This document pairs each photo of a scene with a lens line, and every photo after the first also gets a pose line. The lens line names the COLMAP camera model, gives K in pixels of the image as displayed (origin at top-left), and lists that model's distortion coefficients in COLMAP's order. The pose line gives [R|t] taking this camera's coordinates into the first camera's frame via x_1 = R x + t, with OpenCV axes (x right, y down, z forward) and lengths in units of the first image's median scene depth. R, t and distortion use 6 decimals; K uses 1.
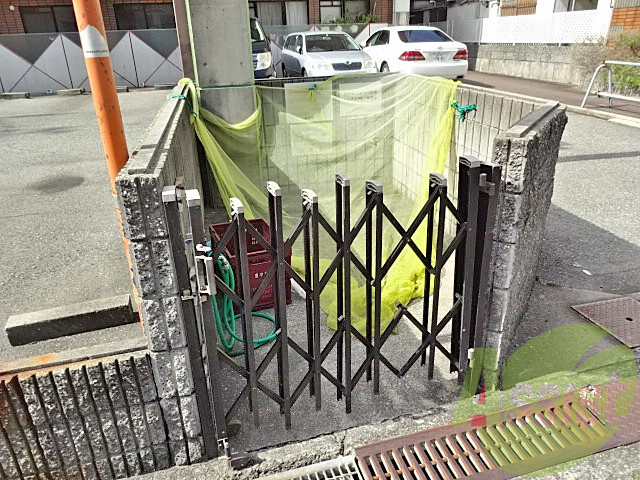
lens RADIAL K [[477.4, 0, 321.8], [0, 477.4, 230.1], [0, 0, 1]] dist [-0.001902, -0.001554]
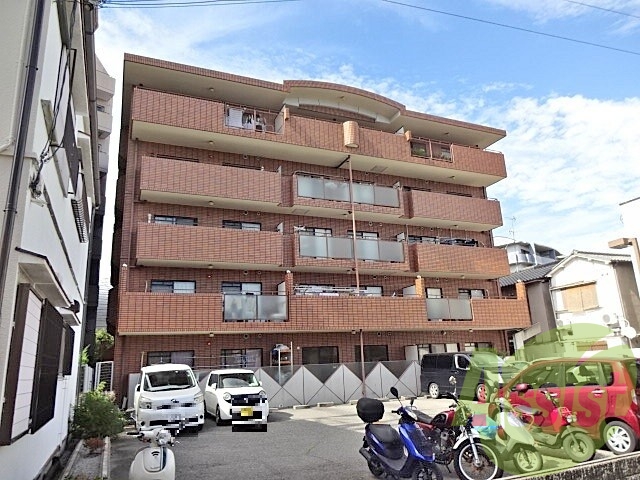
lens RADIAL K [[458.8, 0, 320.0], [0, 458.8, 240.0], [0, 0, 1]] dist [-0.004269, -0.000678]
pose [[0.989502, 0.025818, 0.142191, -0.733175], [0.068934, 0.780442, -0.621417, 0.152622], [-0.127015, 0.624695, 0.770469, -0.298731]]
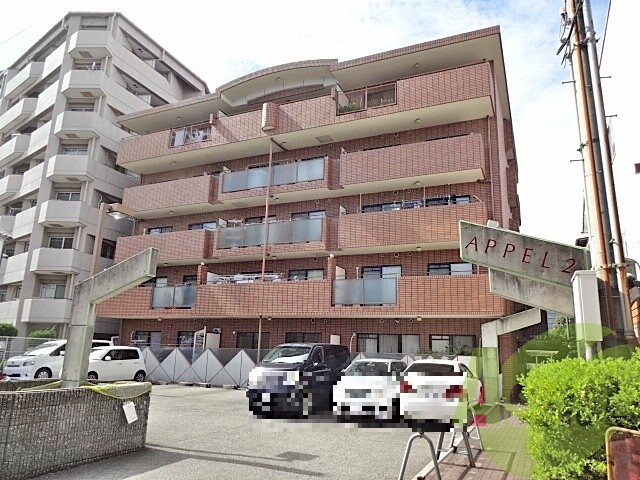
lens RADIAL K [[477.4, 0, 321.8], [0, 477.4, 230.1], [0, 0, 1]] dist [-0.001902, -0.001554]
pose [[0.772050, -0.104709, -0.626877, 0.571830], [-0.297743, 0.811818, -0.502295, -0.025099], [0.561505, 0.574445, 0.595588, 0.009776]]
